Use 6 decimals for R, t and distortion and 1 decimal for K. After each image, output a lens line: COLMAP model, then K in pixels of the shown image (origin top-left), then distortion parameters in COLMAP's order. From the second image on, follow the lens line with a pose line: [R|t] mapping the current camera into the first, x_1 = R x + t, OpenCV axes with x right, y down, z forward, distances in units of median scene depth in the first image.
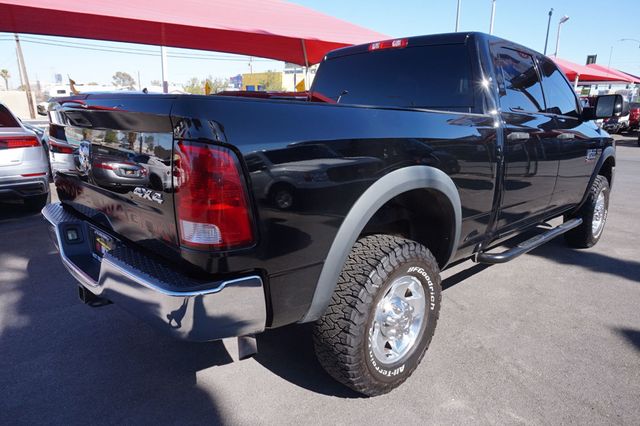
lens RADIAL K [[453.4, 0, 320.0], [0, 453.4, 213.0], [0, 0, 1]] dist [0.000513, 0.002584]
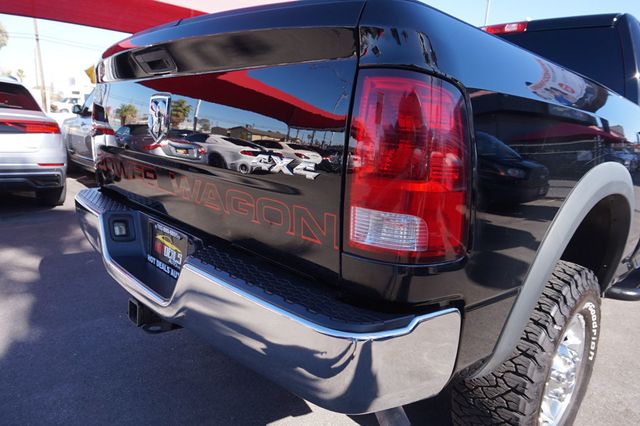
lens RADIAL K [[442.7, 0, 320.0], [0, 442.7, 213.0], [0, 0, 1]] dist [-0.008473, -0.002931]
pose [[0.997864, 0.064370, 0.011161, -0.236651], [-0.063846, 0.997063, -0.042291, 0.032867], [-0.013850, 0.041488, 0.999043, 0.284422]]
